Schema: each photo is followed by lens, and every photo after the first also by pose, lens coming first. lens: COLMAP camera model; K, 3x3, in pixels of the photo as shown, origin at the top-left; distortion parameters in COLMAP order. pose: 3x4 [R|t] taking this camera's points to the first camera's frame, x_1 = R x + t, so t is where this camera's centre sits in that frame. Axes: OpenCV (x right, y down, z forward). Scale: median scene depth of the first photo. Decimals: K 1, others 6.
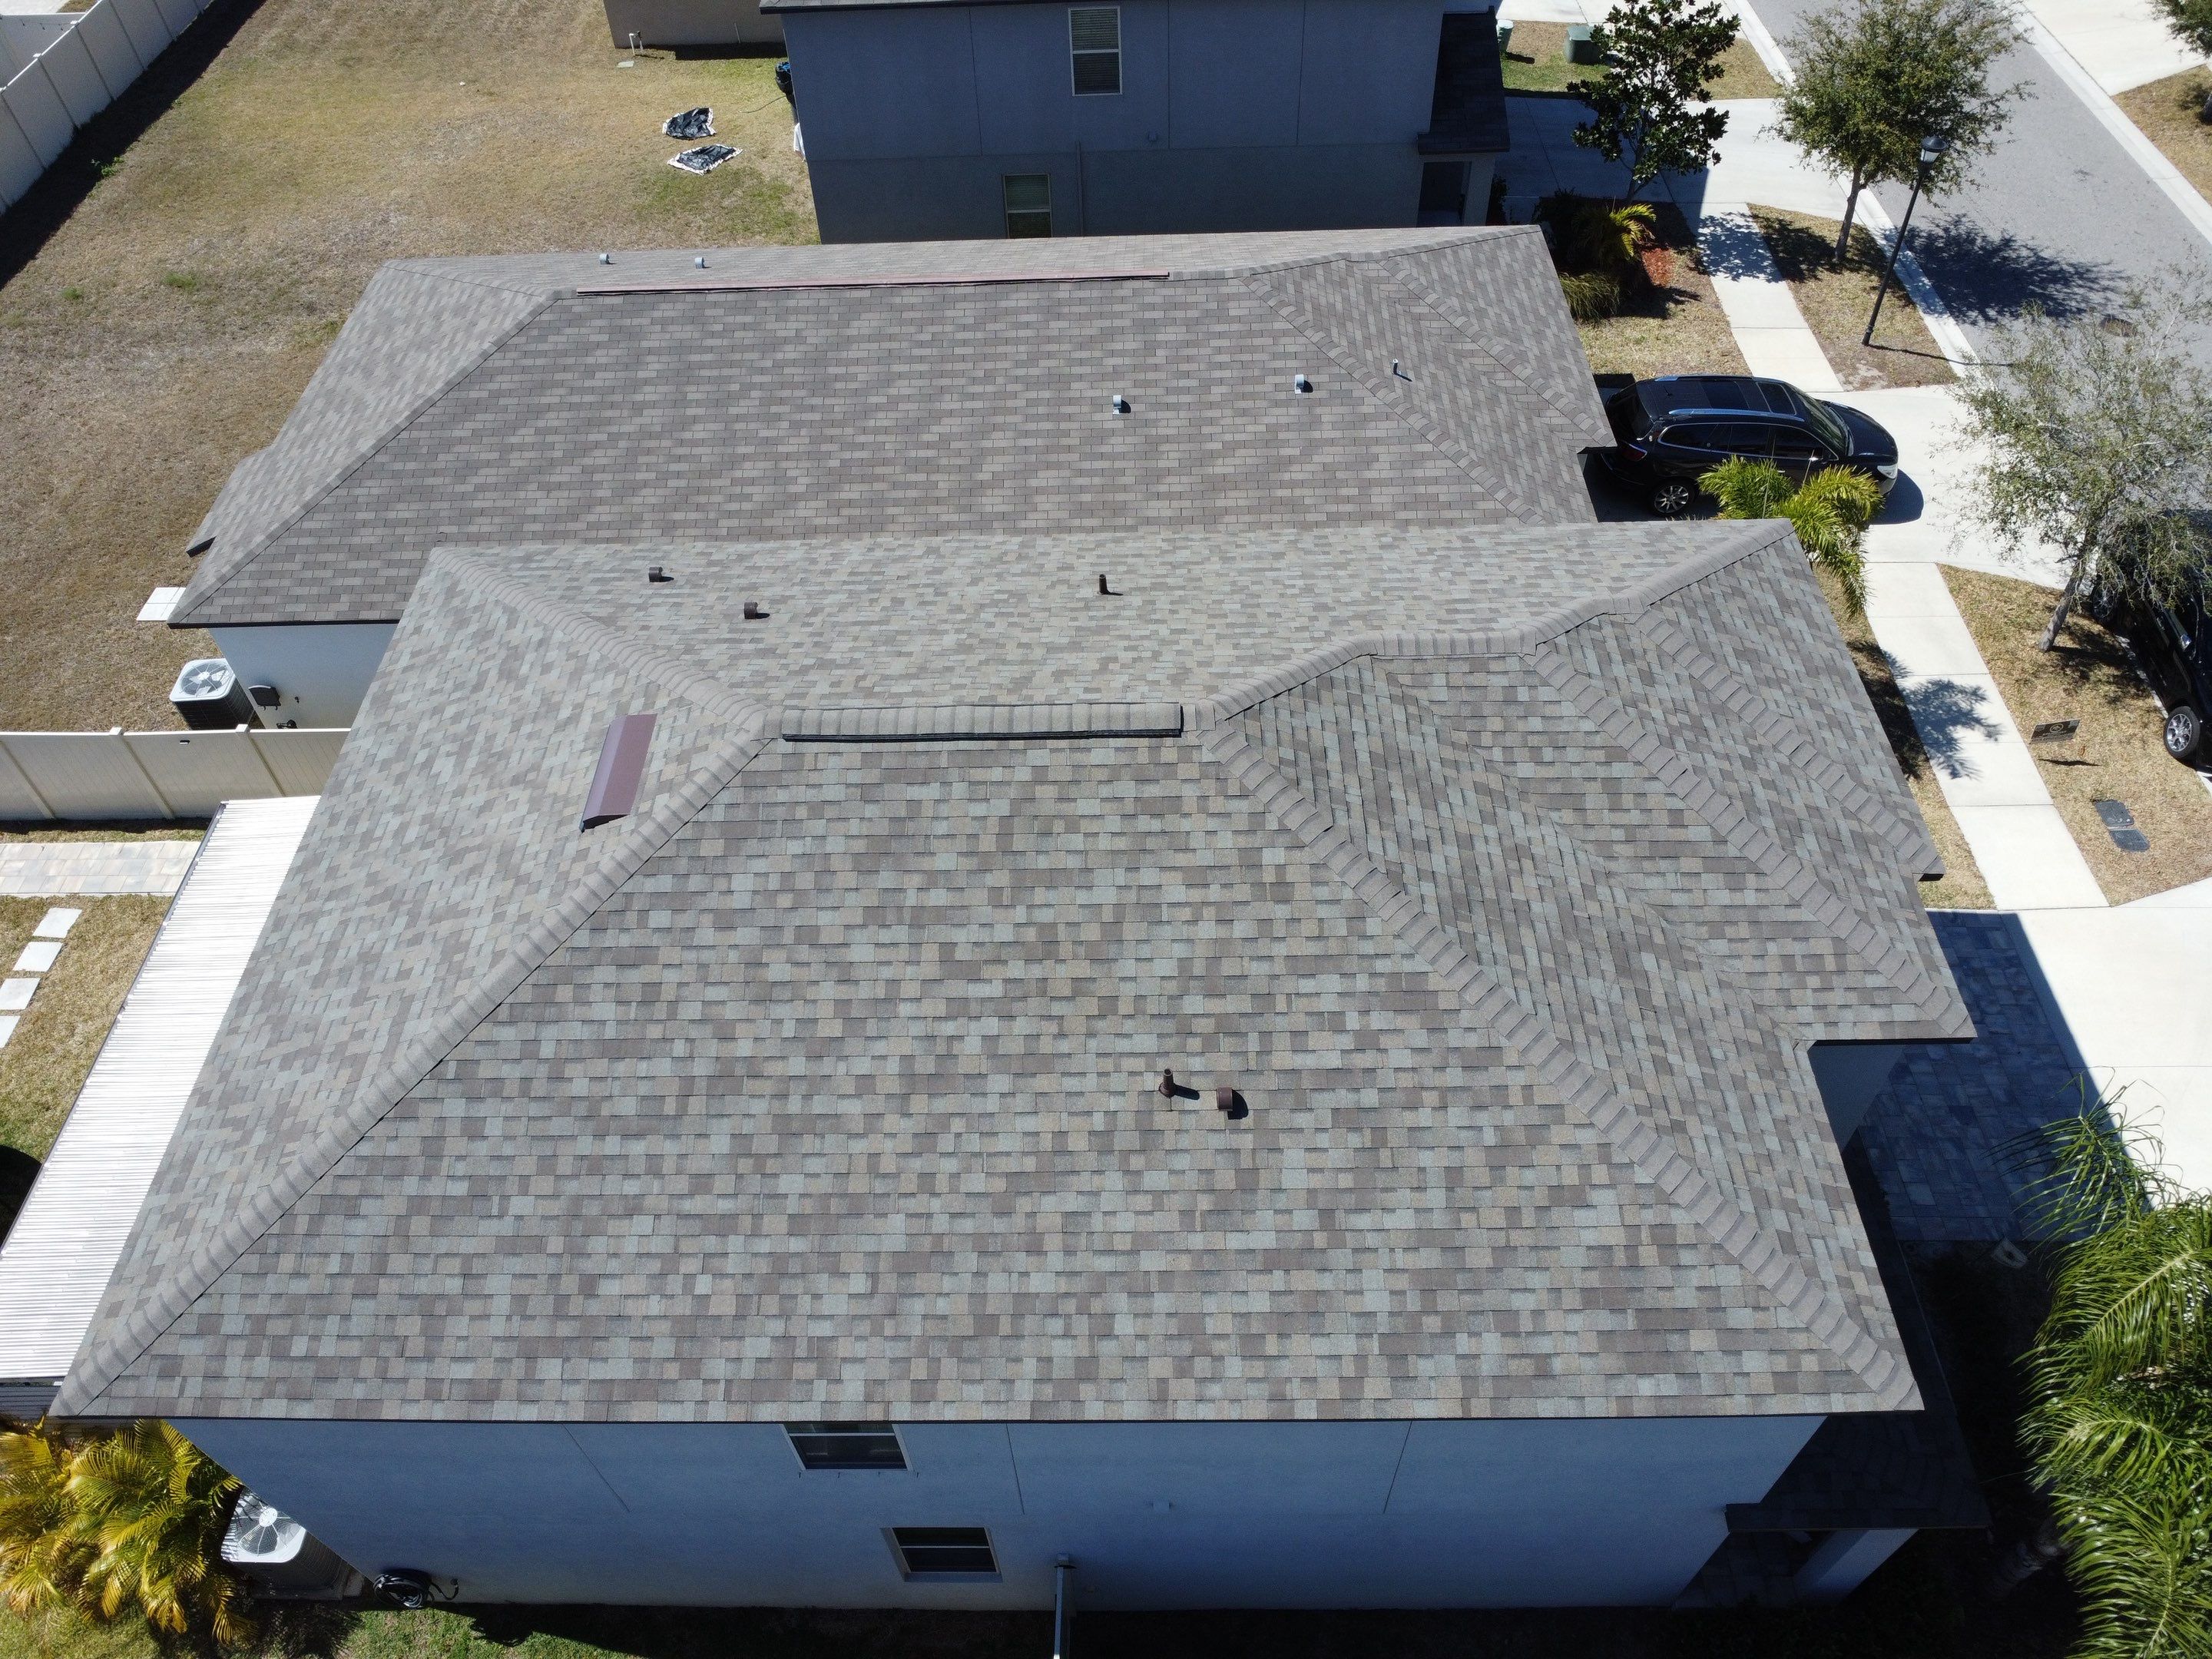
lens RADIAL K [[1605.7, 0, 1097.5], [0, 1605.7, 821.4], [0, 0, 1]] dist [-0.025591, -0.009587]
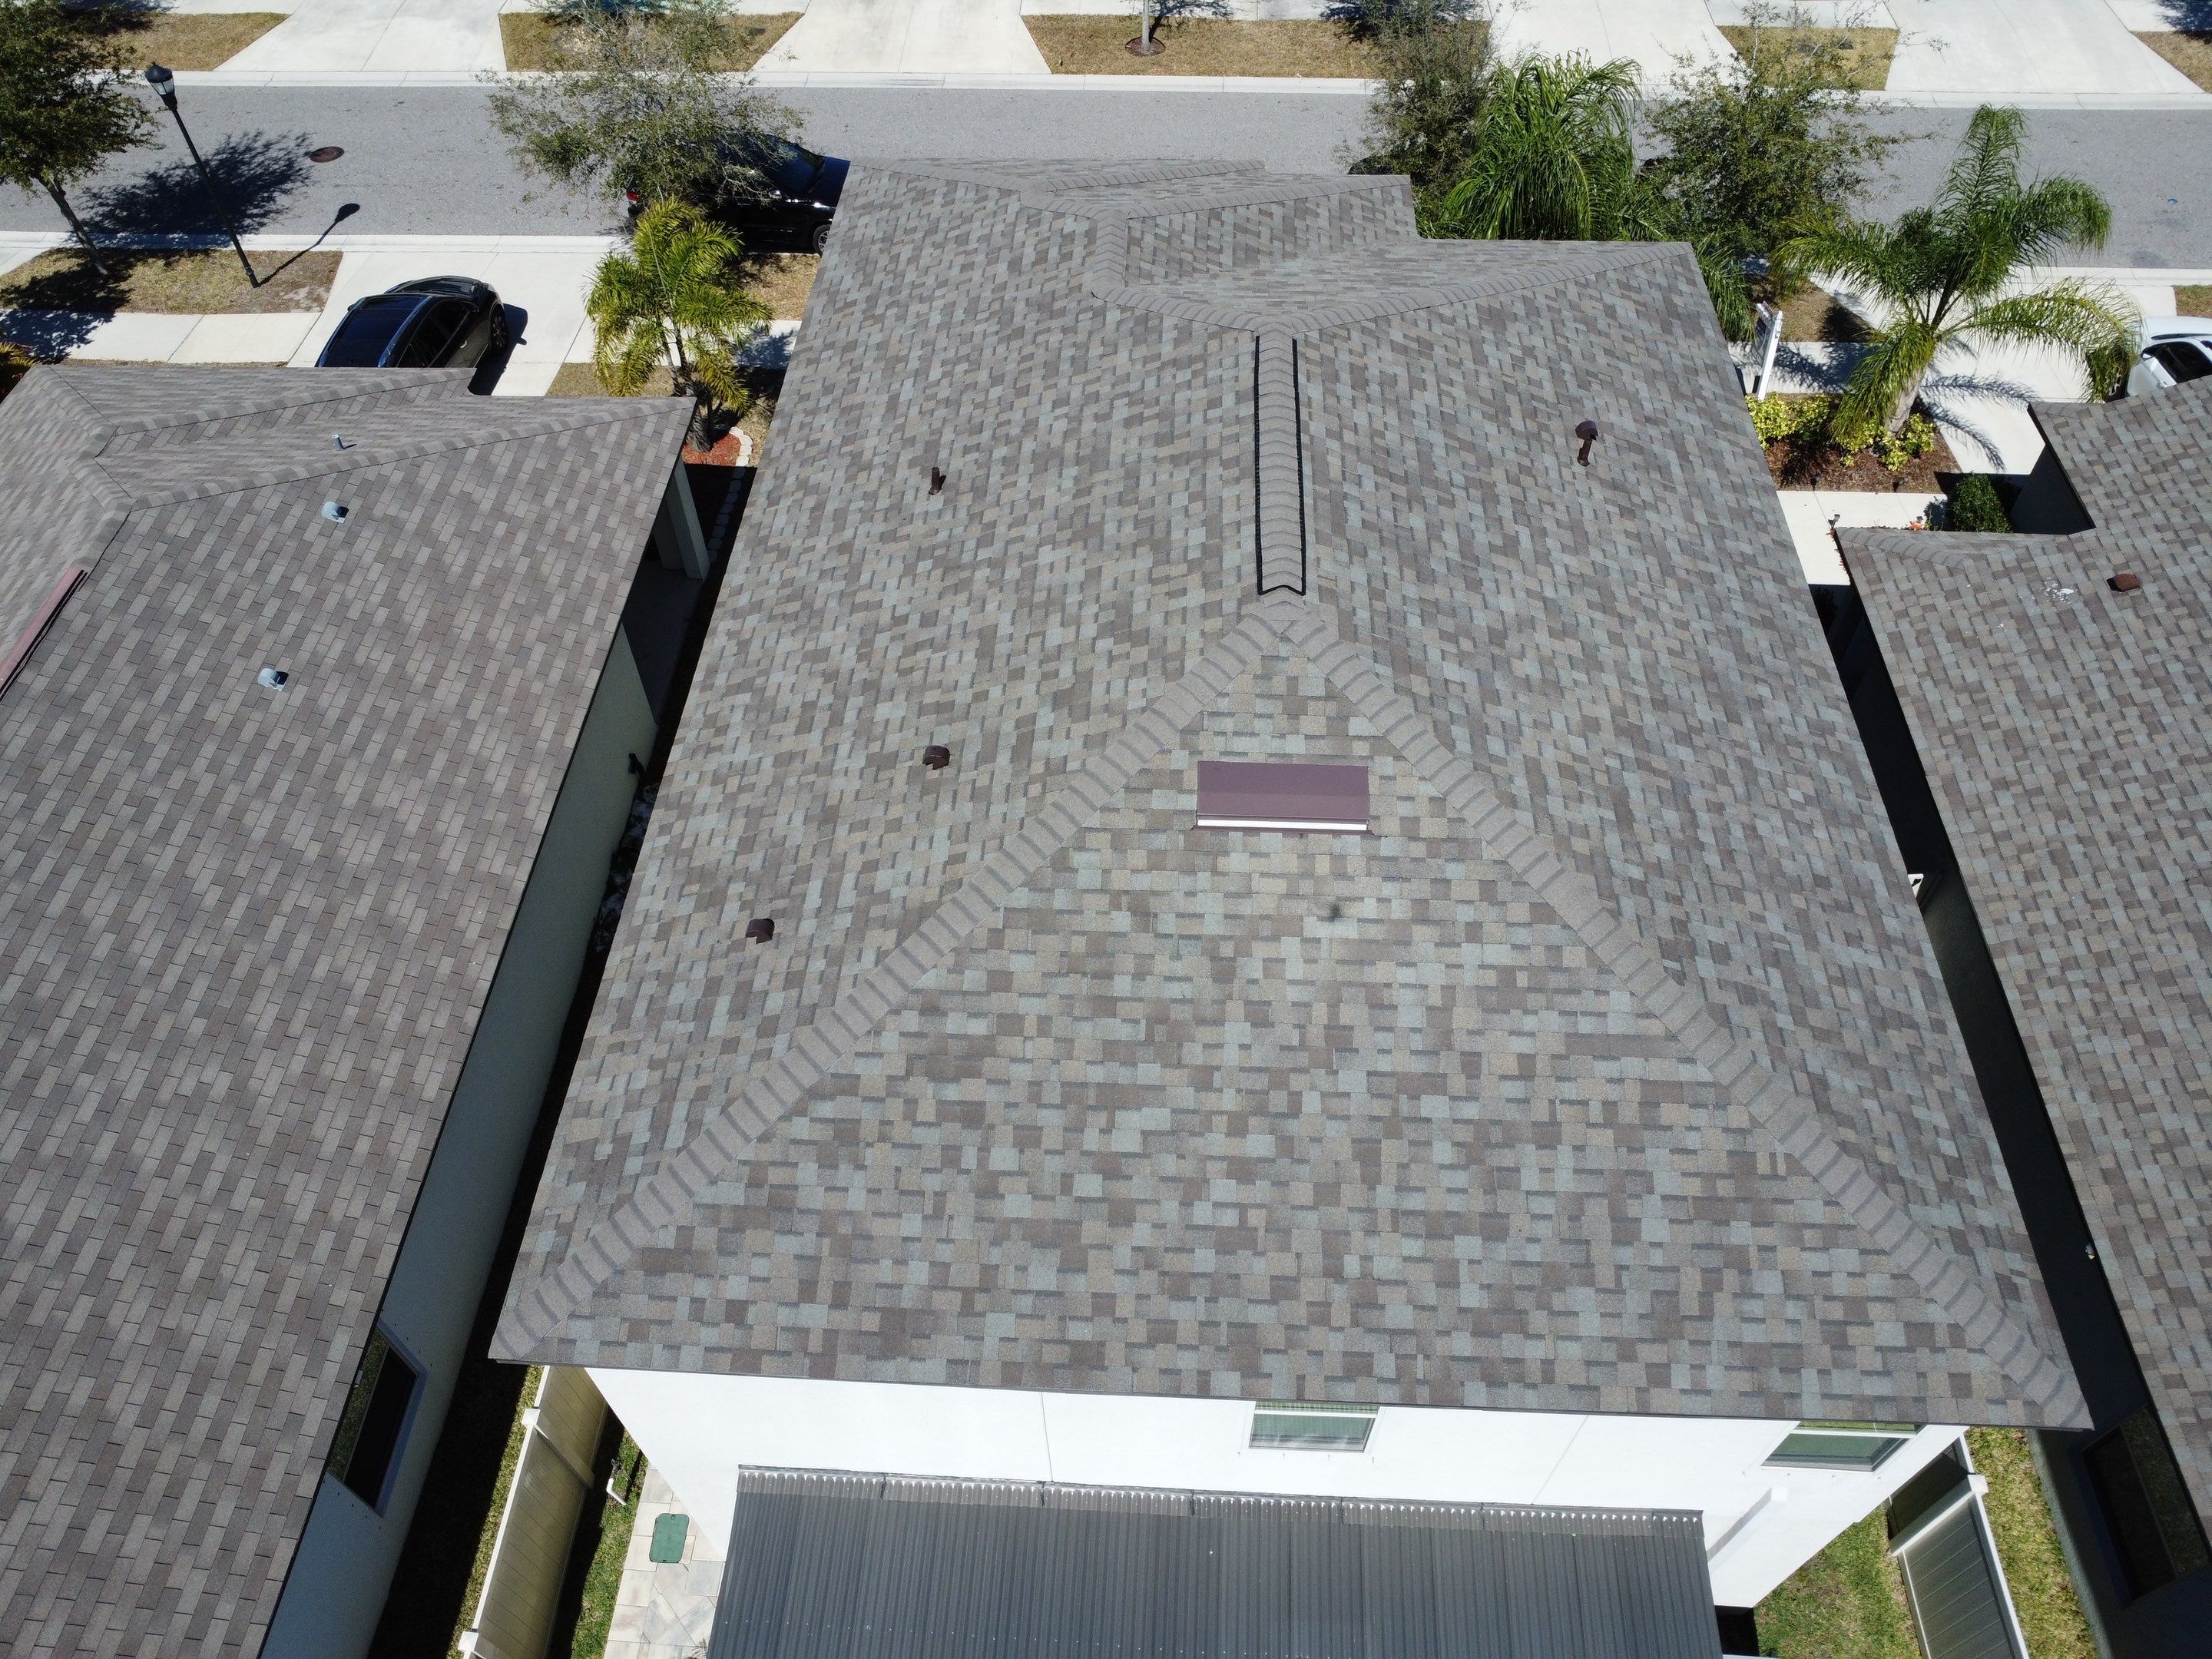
lens RADIAL K [[1605.7, 0, 1095.9], [0, 1605.7, 817.4], [0, 0, 1]] dist [-0.025591, -0.009587]
pose [[0.043355, -0.742213, 0.668760, -0.890939], [0.757206, 0.461087, 0.462642, -0.495207], [-0.651735, 0.486331, 0.581999, 0.620998]]
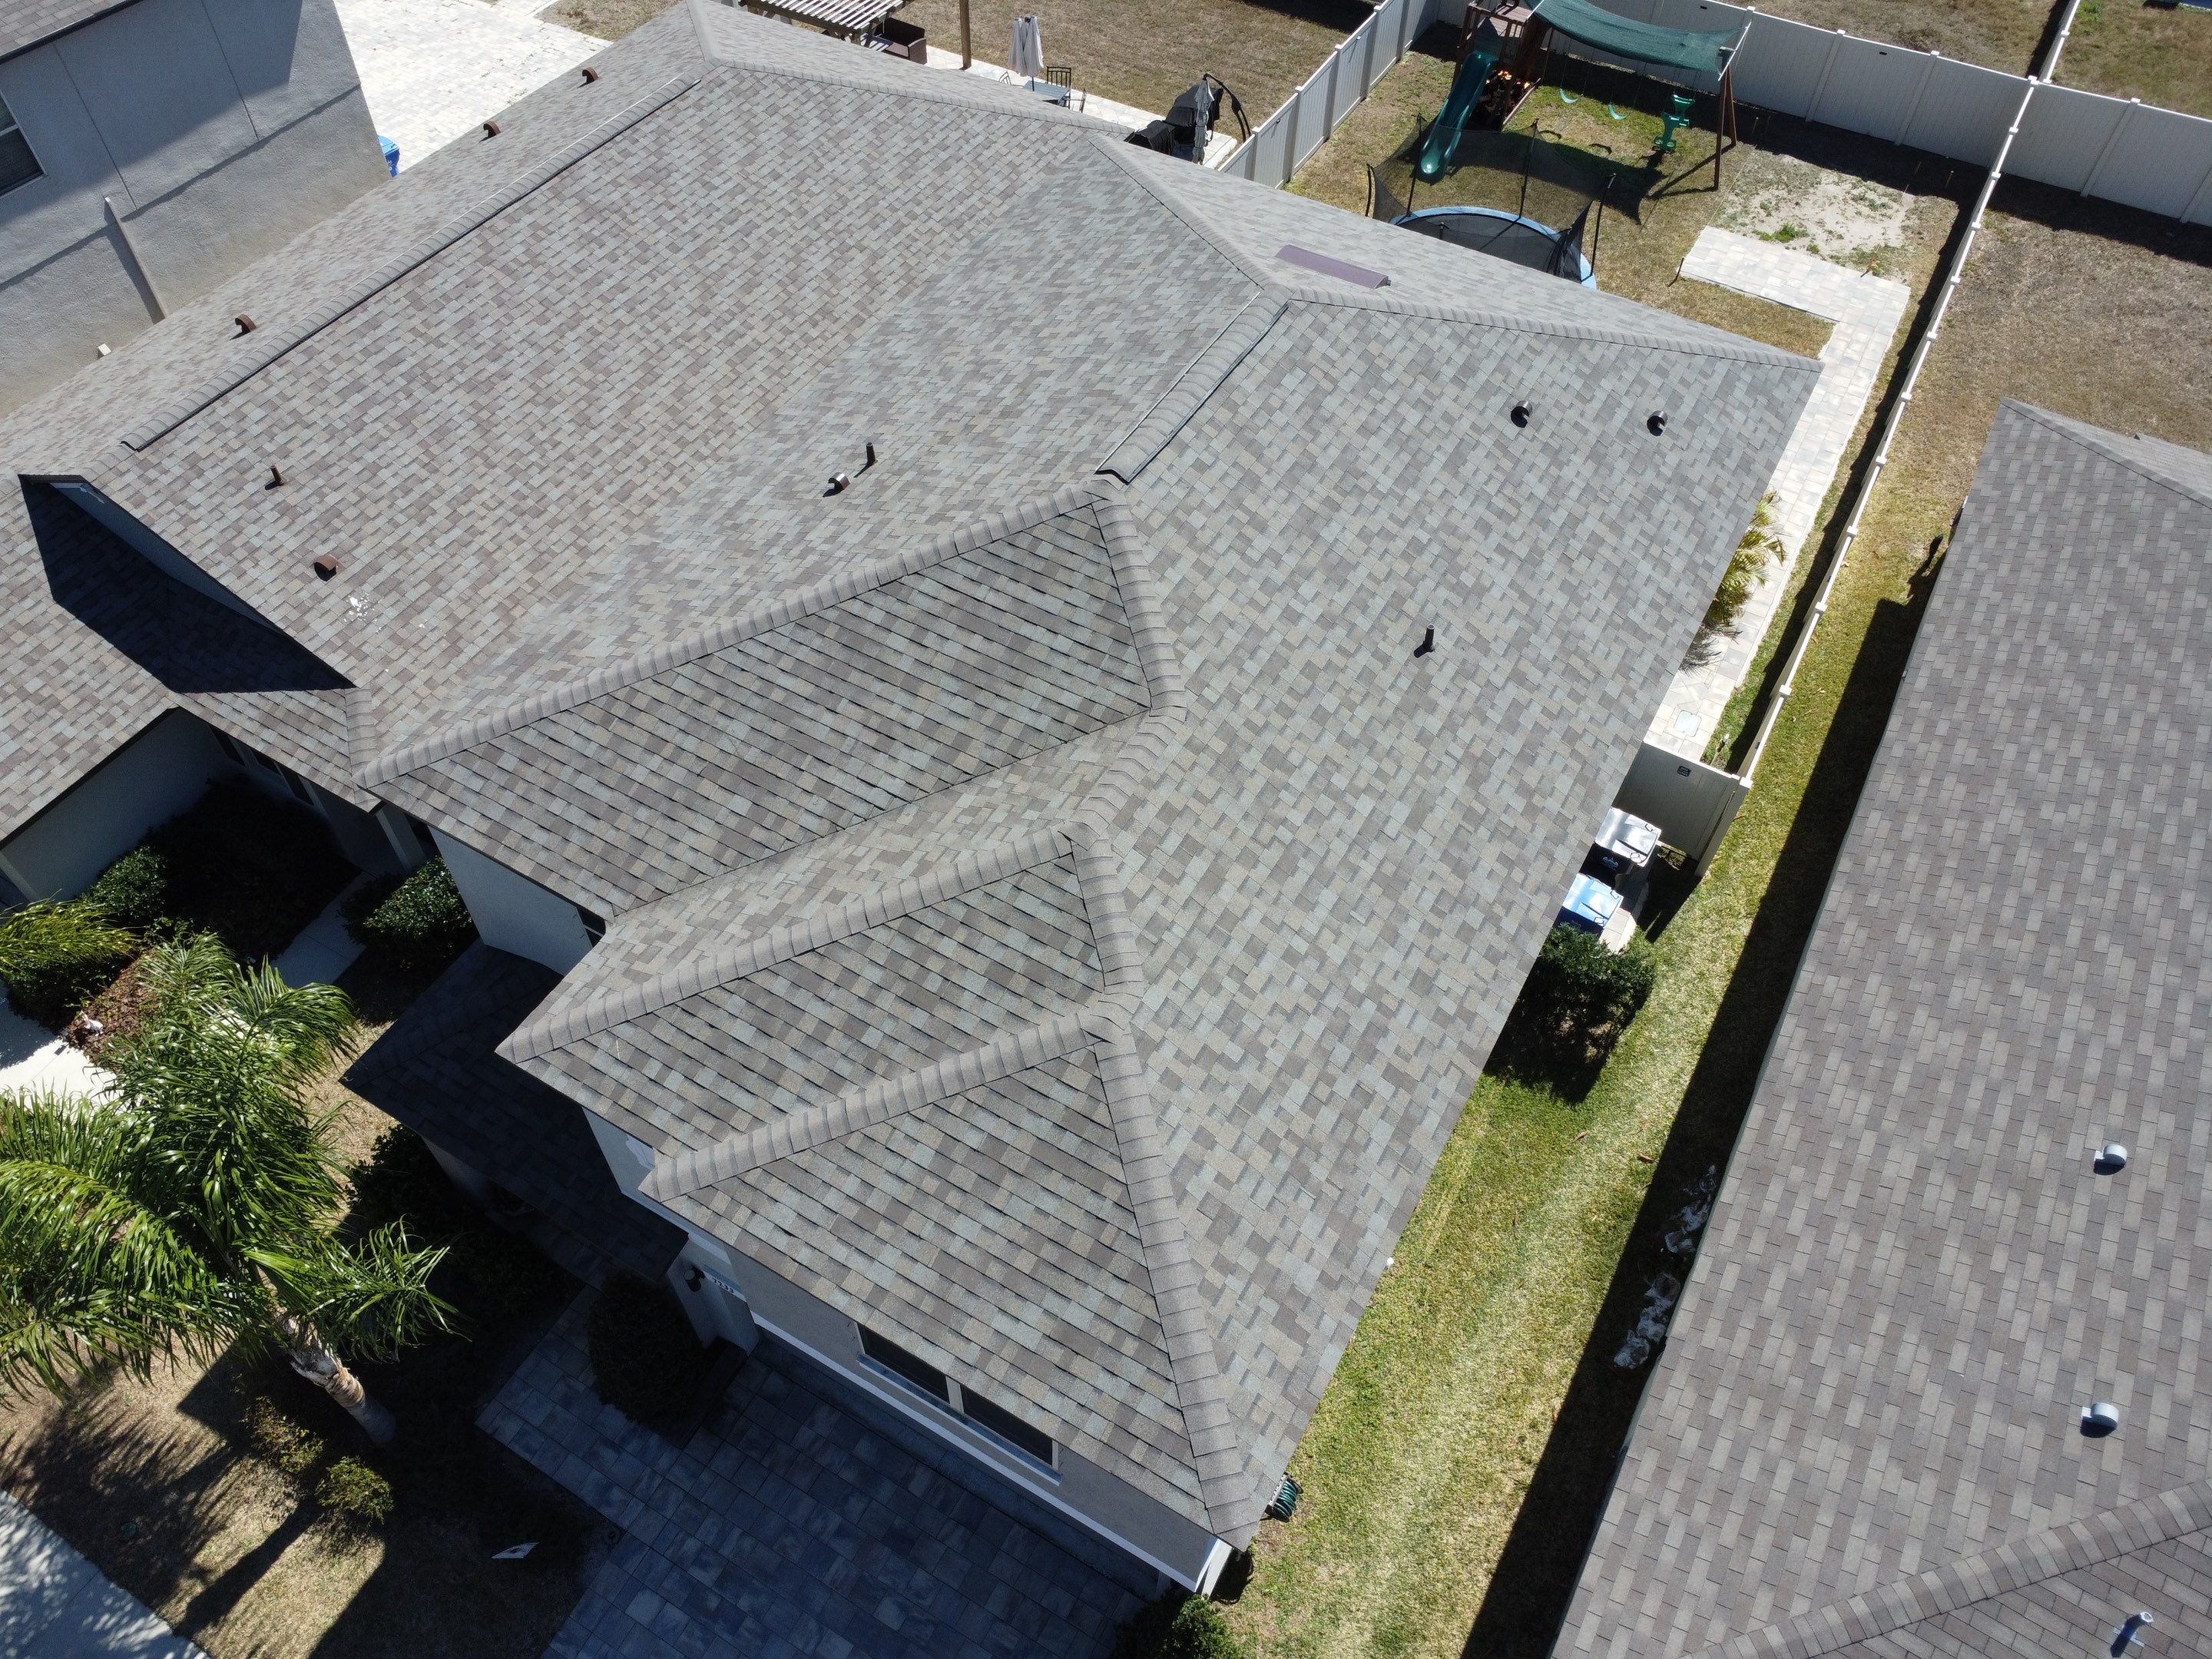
lens RADIAL K [[1605.7, 0, 1093.8], [0, 1605.7, 818.8], [0, 0, 1]] dist [-0.025591, -0.009587]
pose [[-0.492999, 0.696931, -0.520807, 0.785500], [-0.649352, 0.103656, 0.753391, -0.852400], [0.579046, 0.709608, 0.401451, 0.723445]]
